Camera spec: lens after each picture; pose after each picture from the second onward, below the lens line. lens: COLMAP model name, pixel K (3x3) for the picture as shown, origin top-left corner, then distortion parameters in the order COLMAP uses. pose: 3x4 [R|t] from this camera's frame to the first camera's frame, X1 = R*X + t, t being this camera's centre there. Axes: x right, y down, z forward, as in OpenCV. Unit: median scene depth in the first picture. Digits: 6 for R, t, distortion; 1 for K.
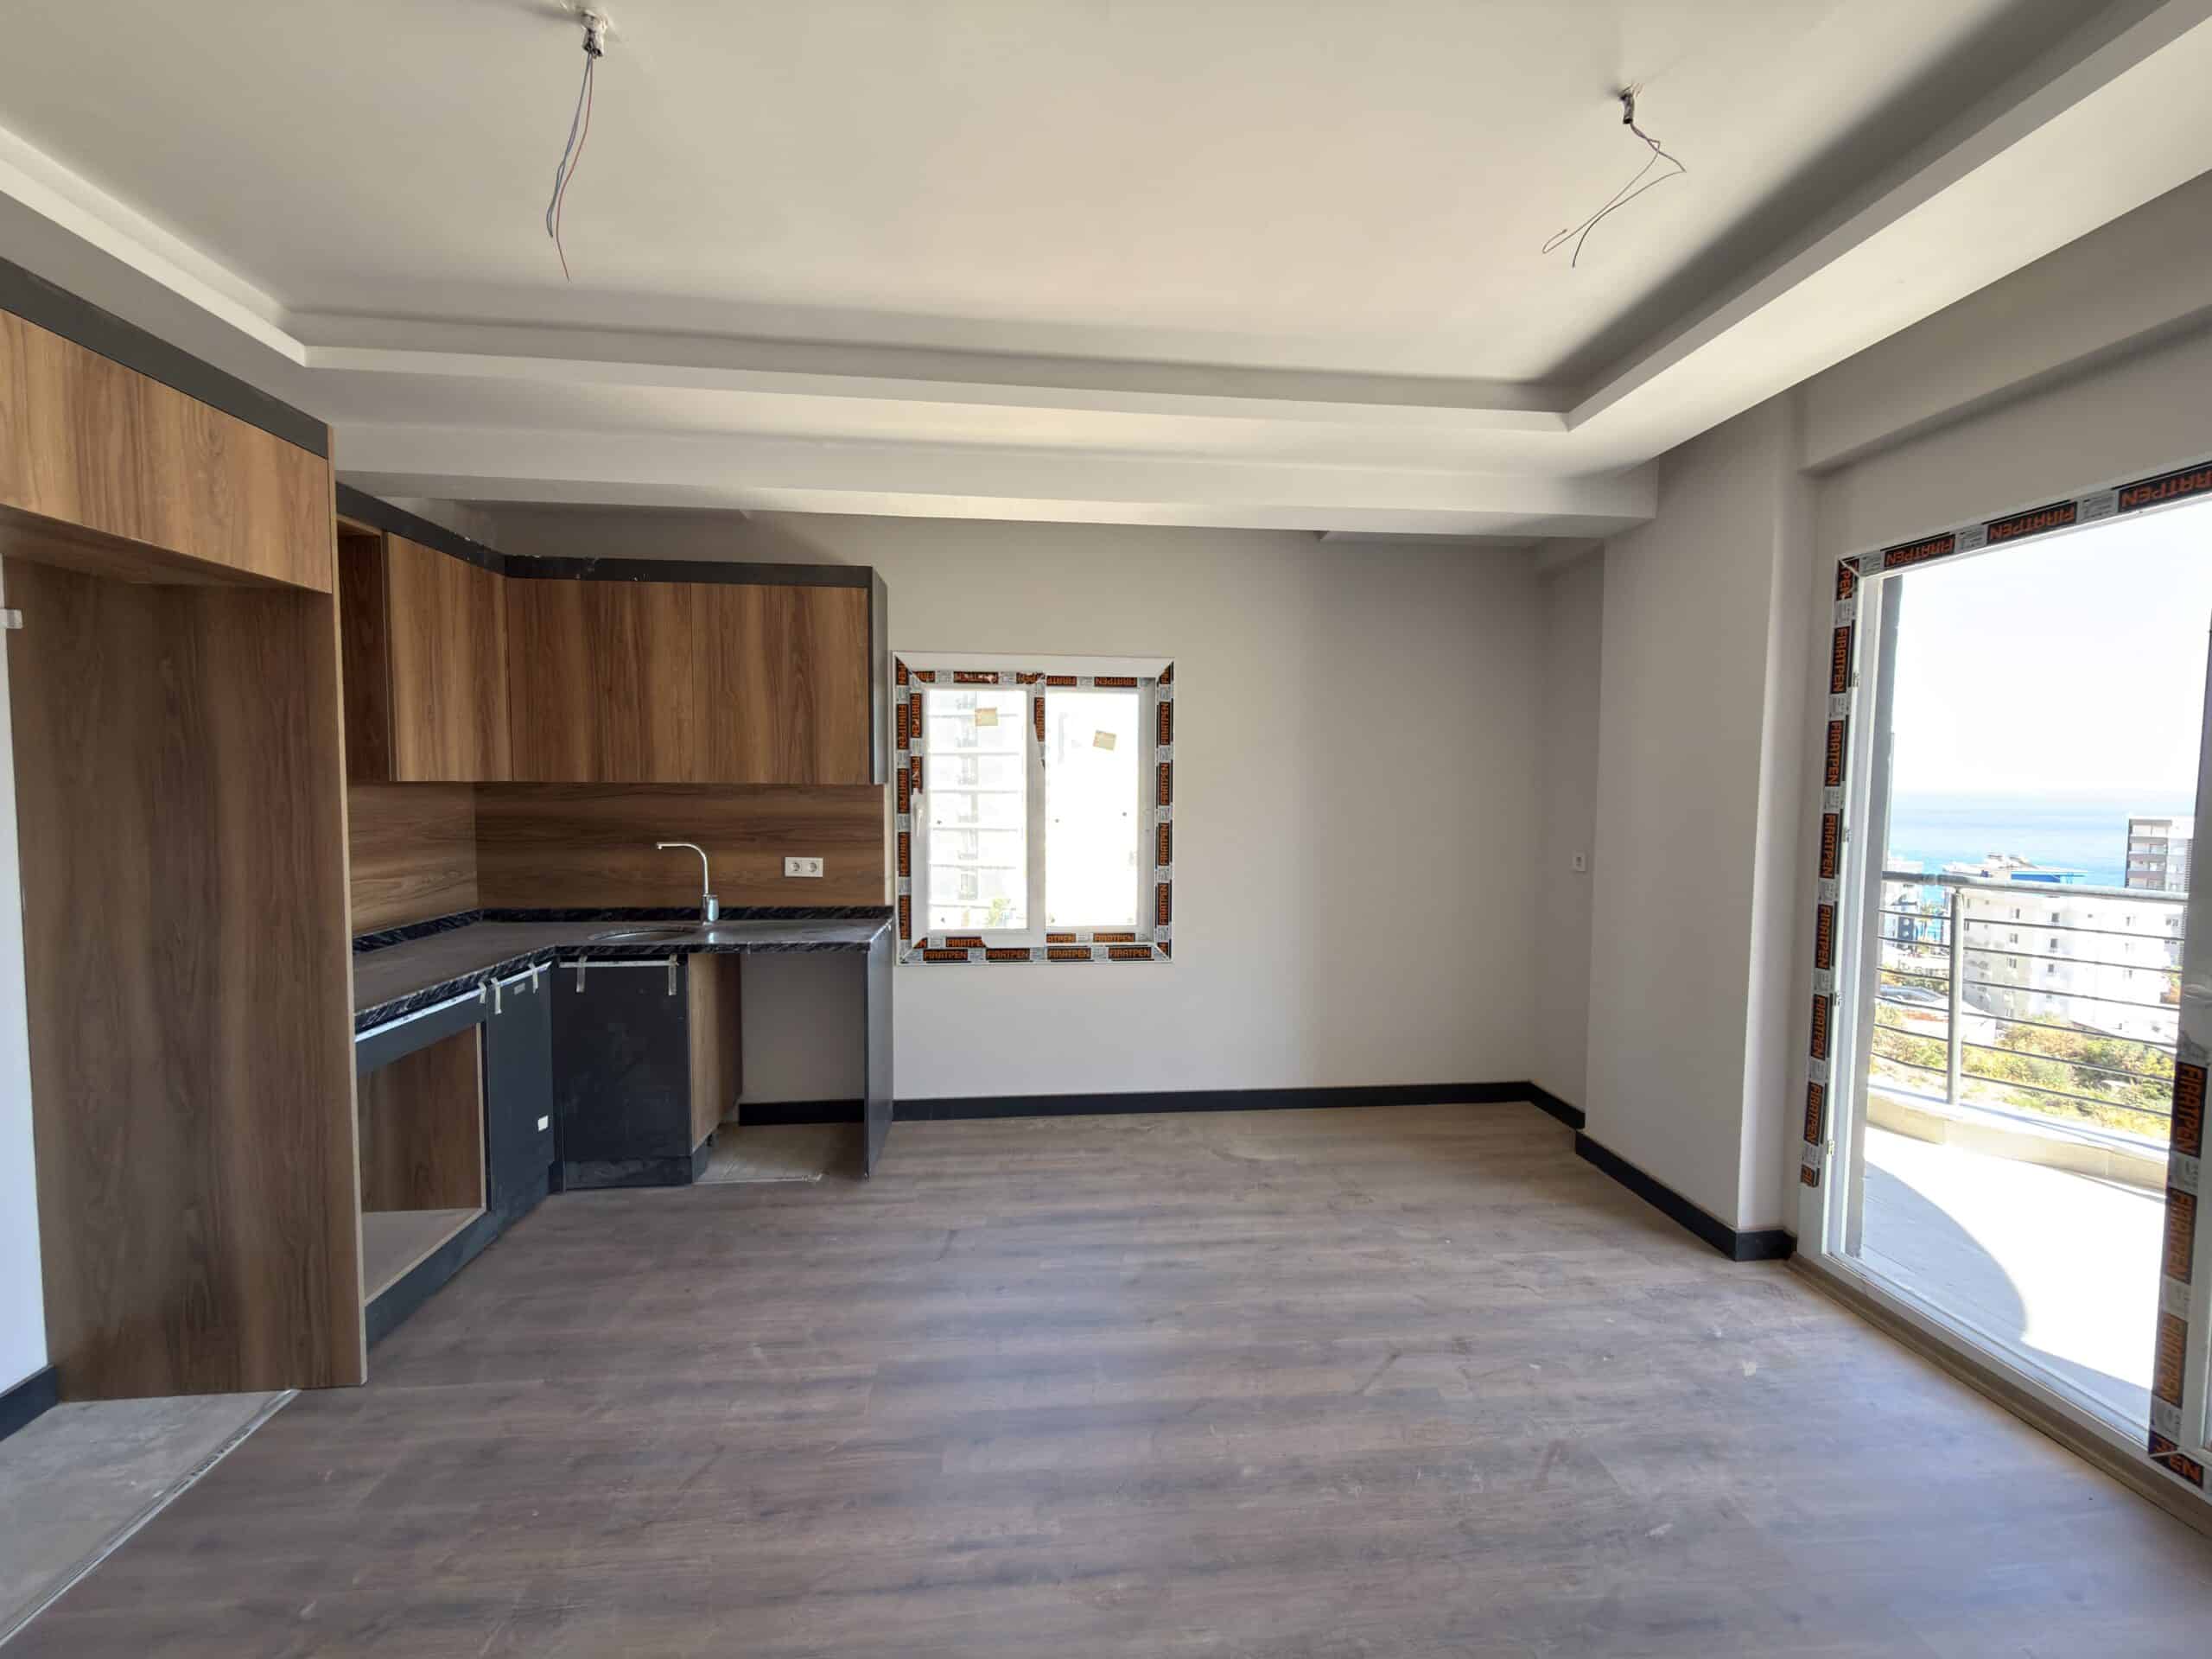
lens RADIAL K [[876.7, 0, 1108.0], [0, 876.7, 828.6], [0, 0, 1]] dist [-0.001768, -0.000269]
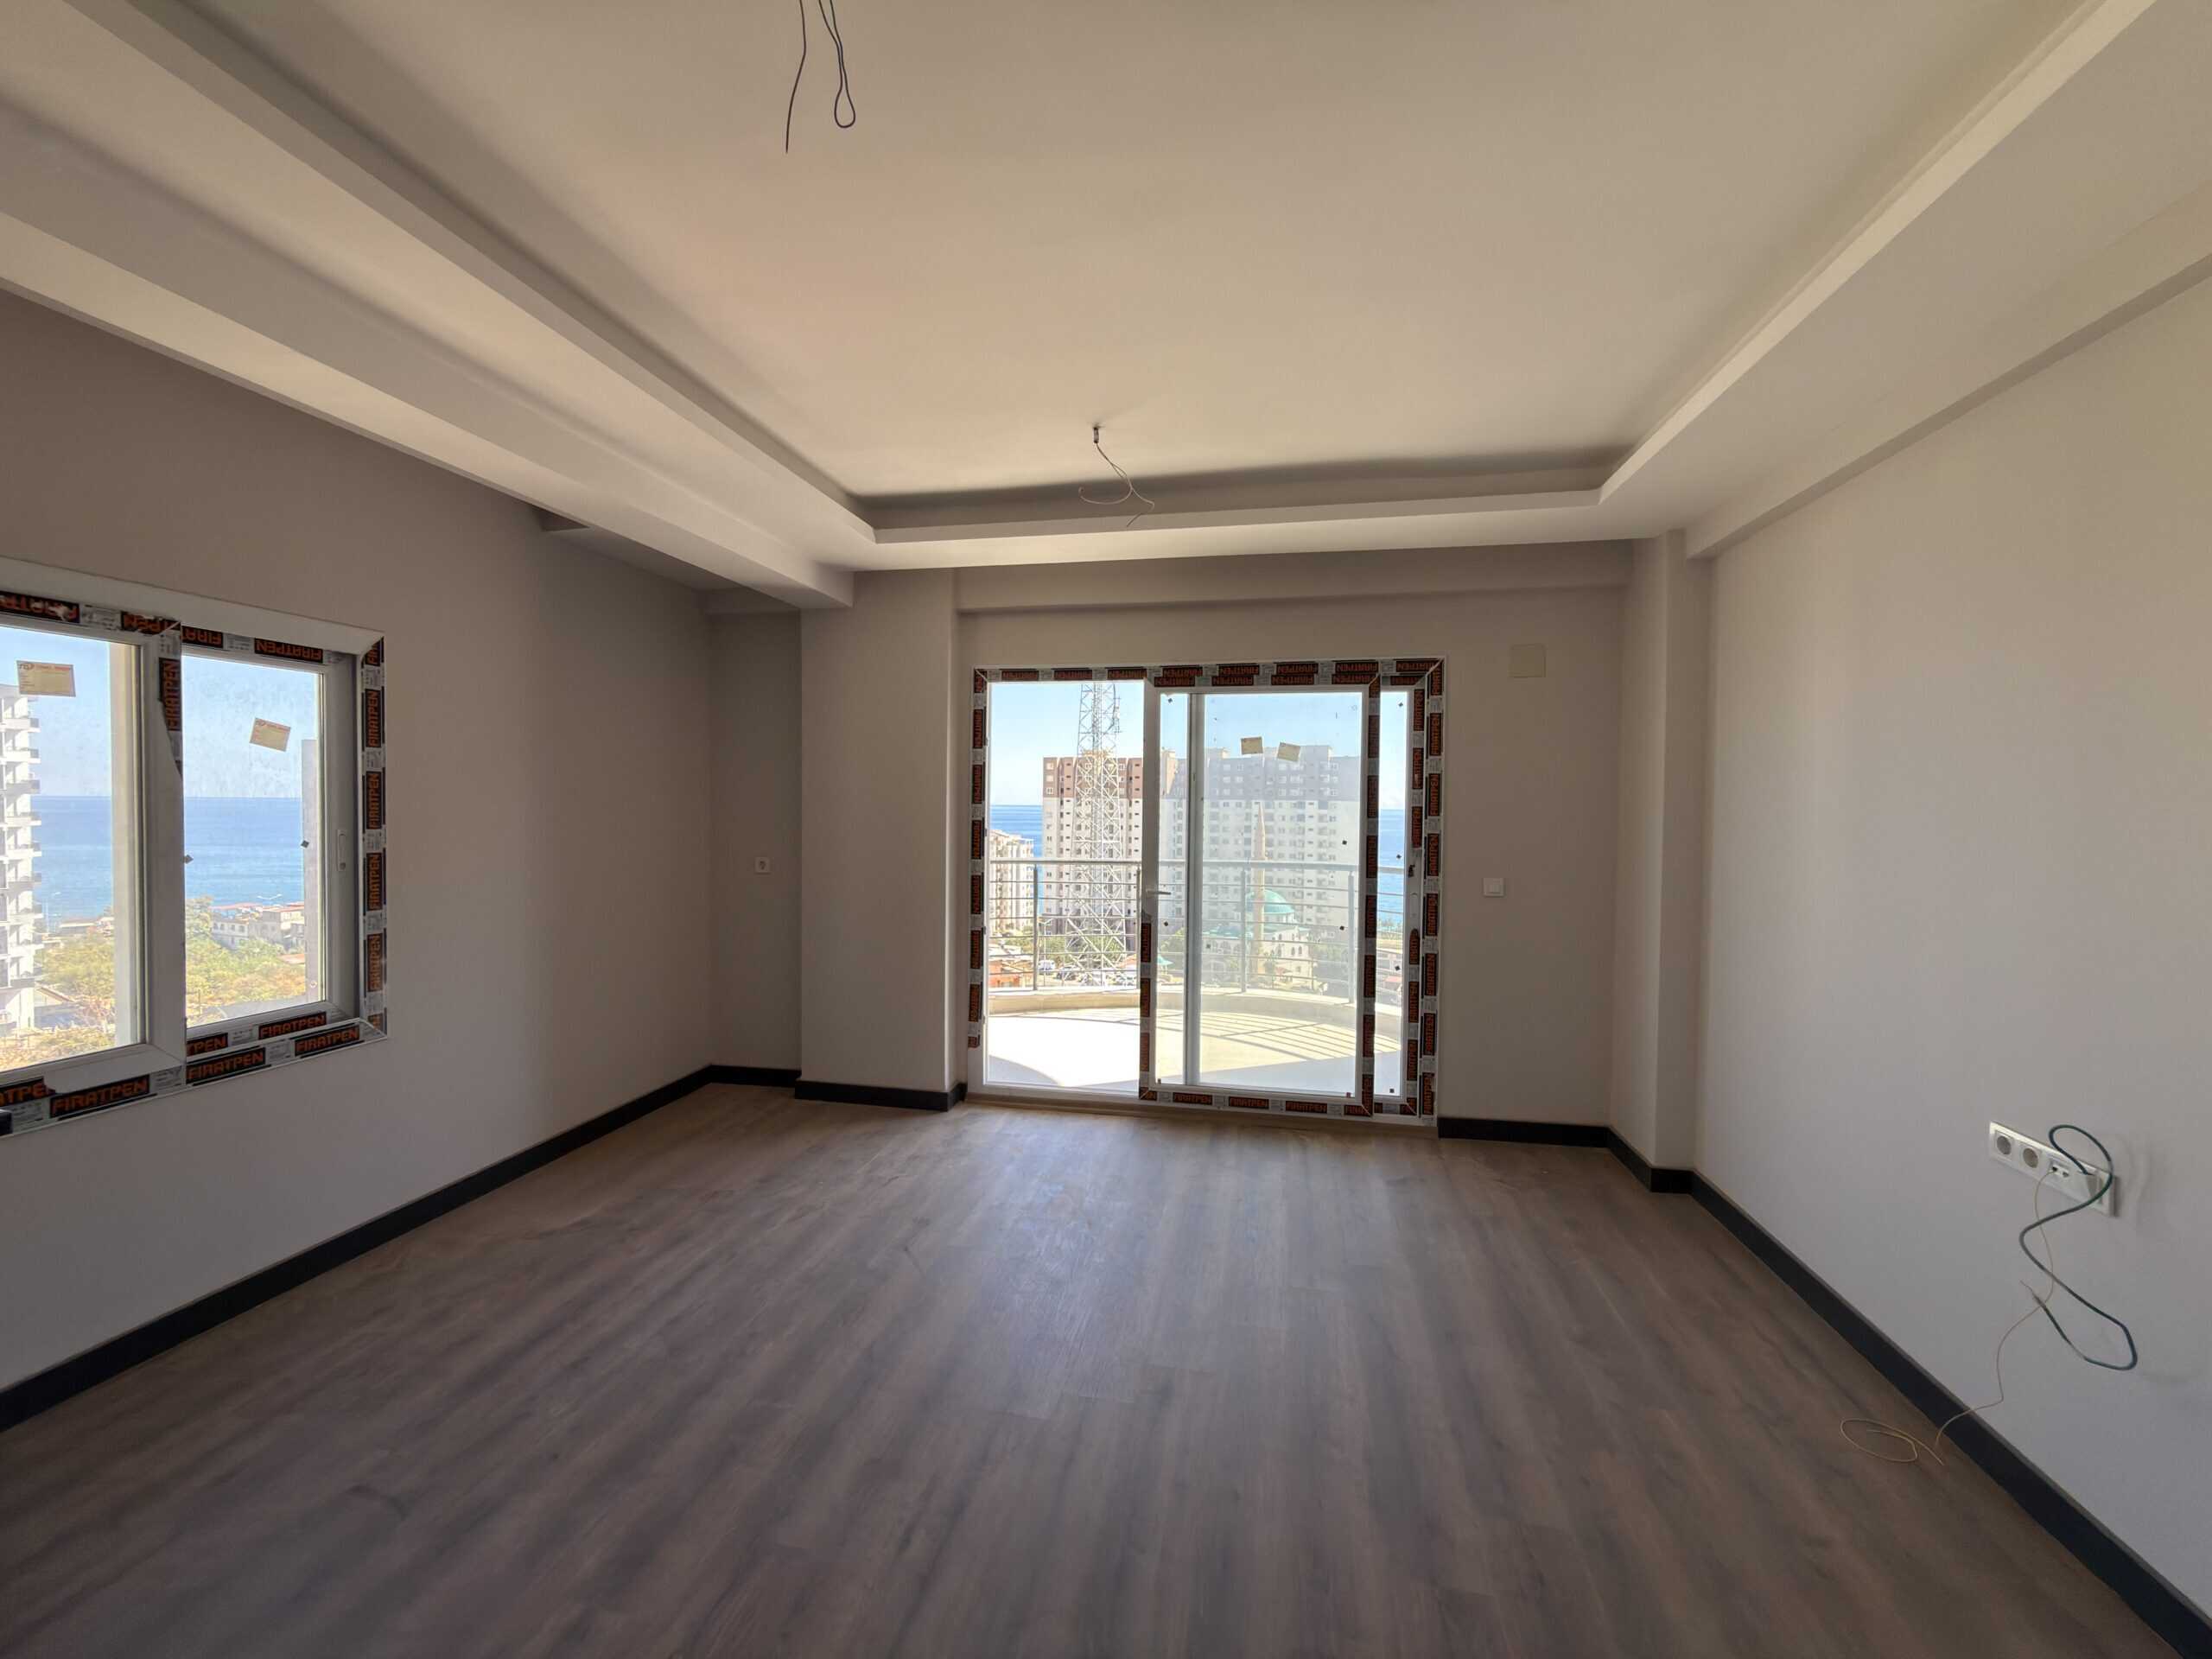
lens RADIAL K [[876.7, 0, 1108.1], [0, 876.7, 827.7], [0, 0, 1]] dist [-0.001768, -0.000269]
pose [[0.276564, -0.028302, 0.960579, -0.579230], [0.042469, 0.998950, 0.017206, -0.017120], [-0.960057, 0.036037, 0.277476, 0.243393]]
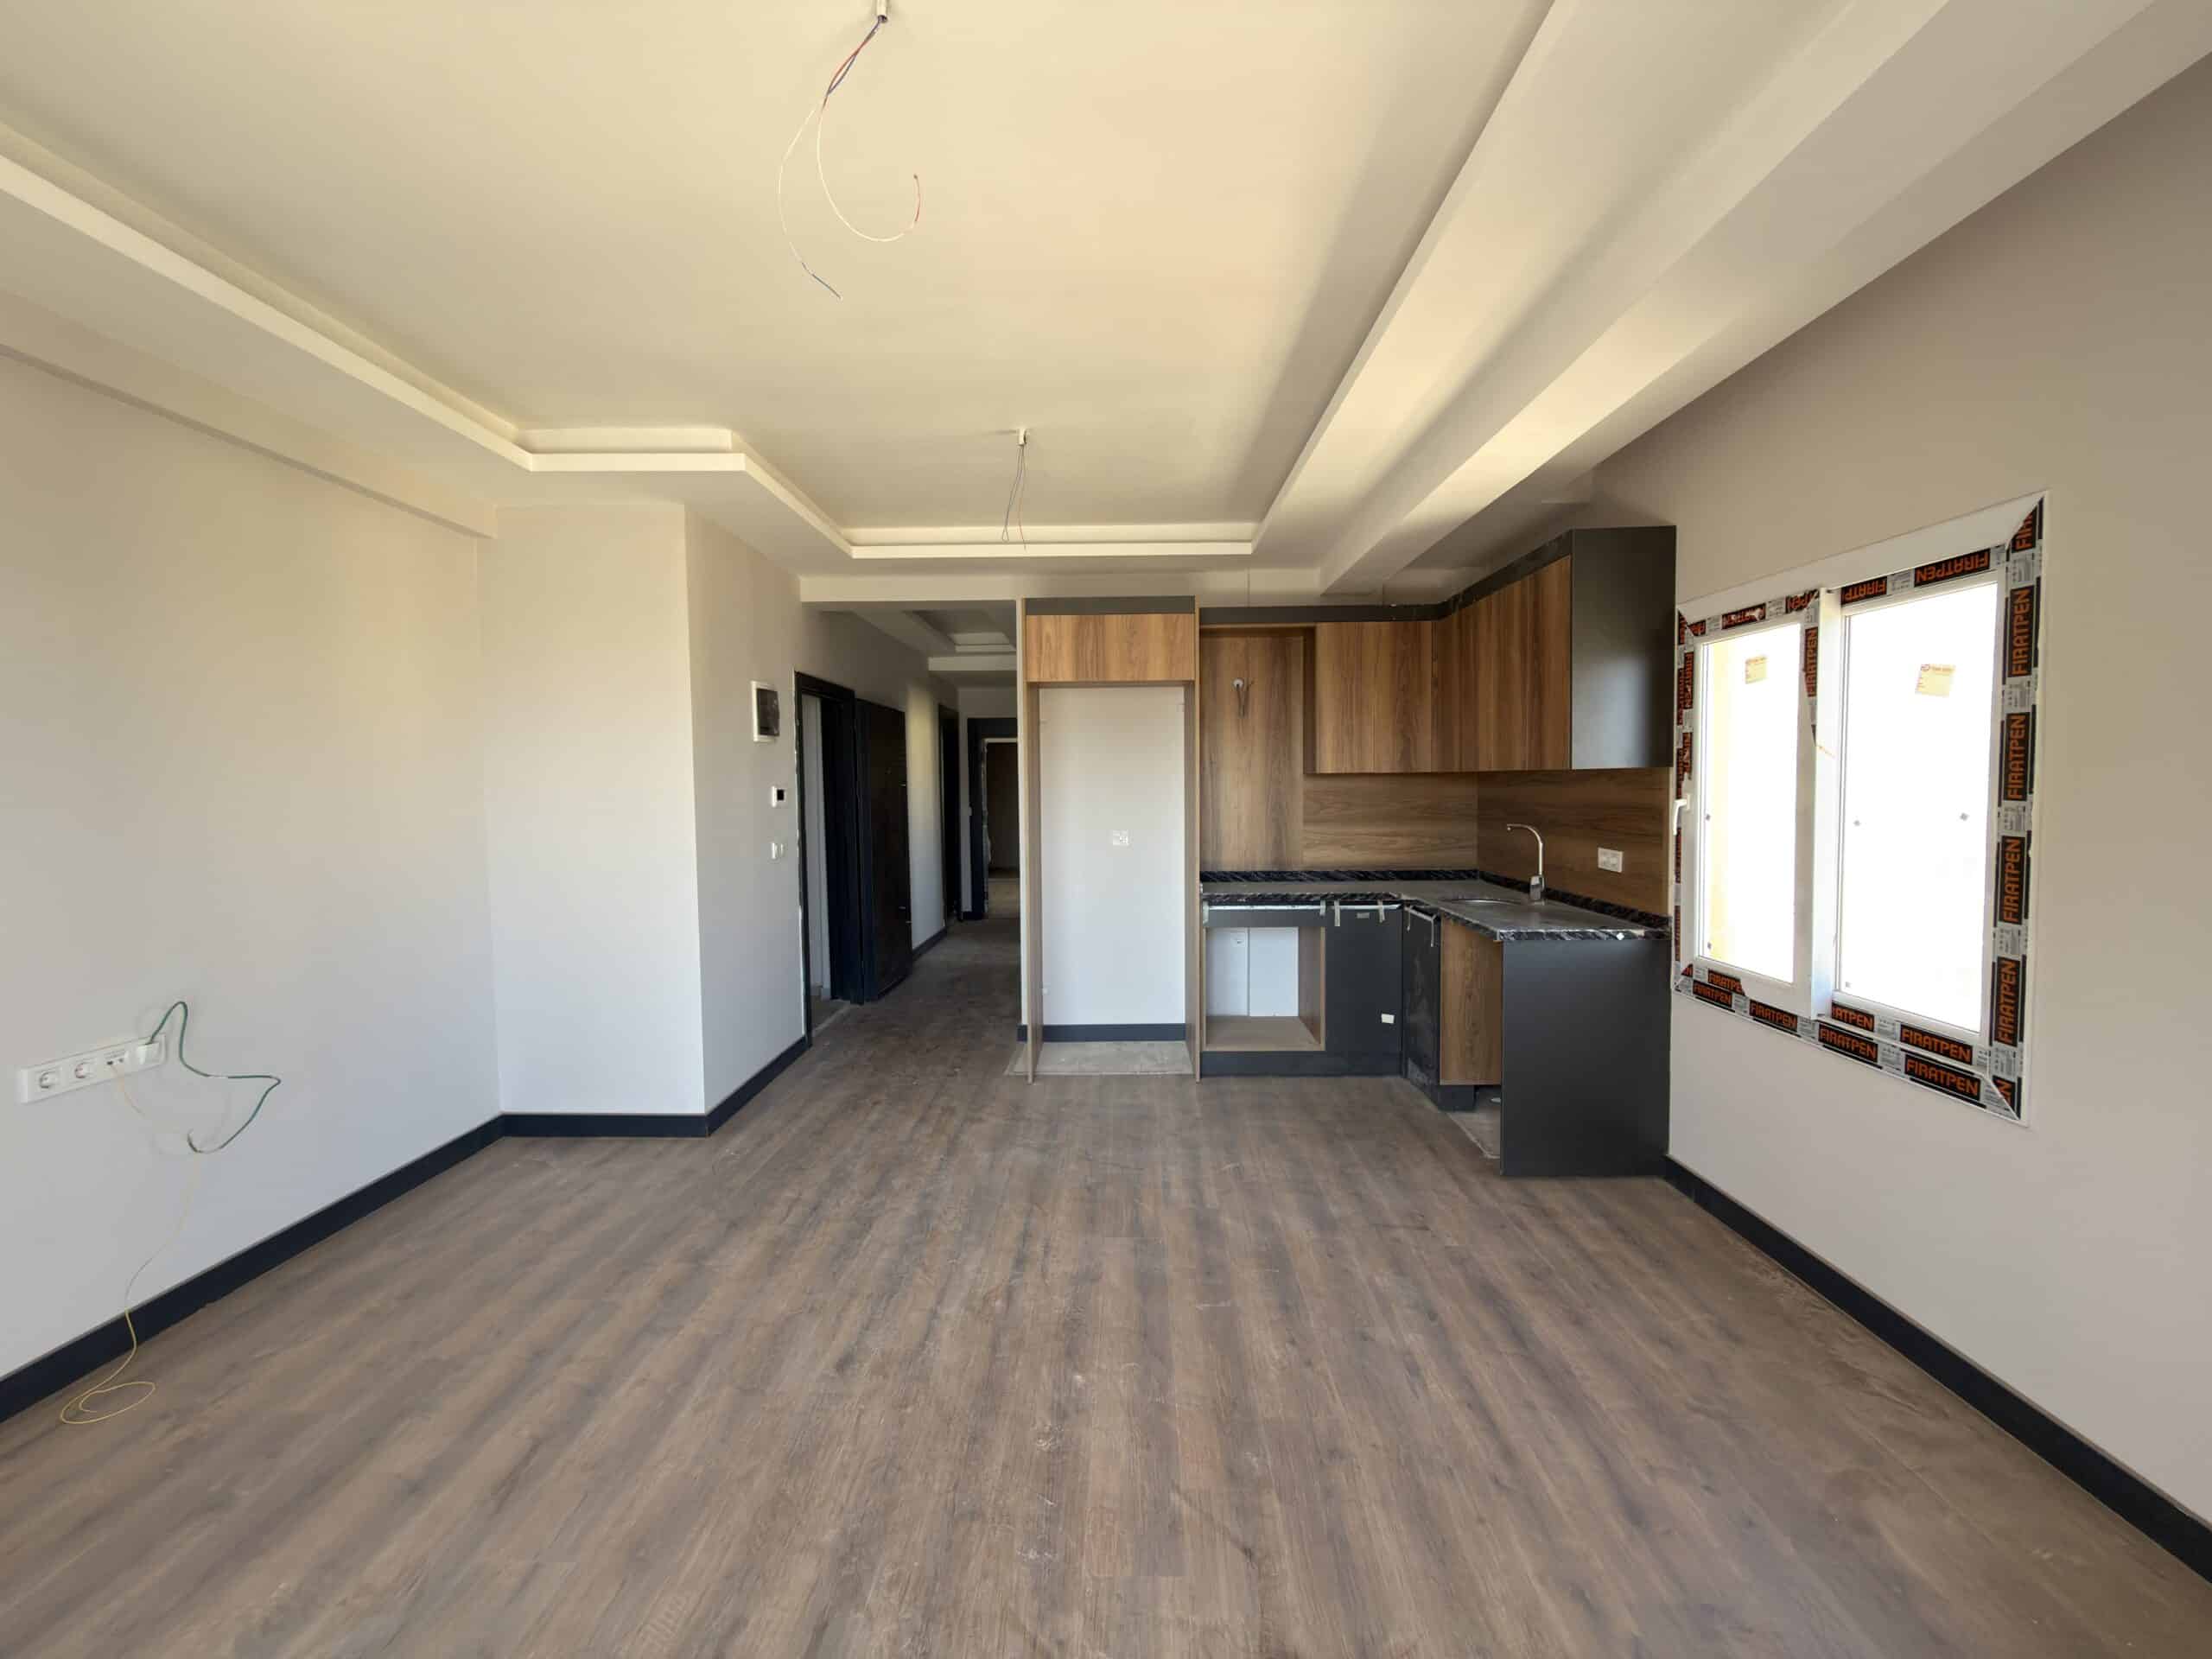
lens RADIAL K [[876.7, 0, 1106.5], [0, 876.7, 827.4], [0, 0, 1]] dist [-0.001768, -0.000269]
pose [[-0.114389, 0.046681, -0.992339, 0.739943], [-0.045044, 0.997624, 0.052122, -0.016922], [0.992414, 0.050661, -0.112014, 0.674601]]
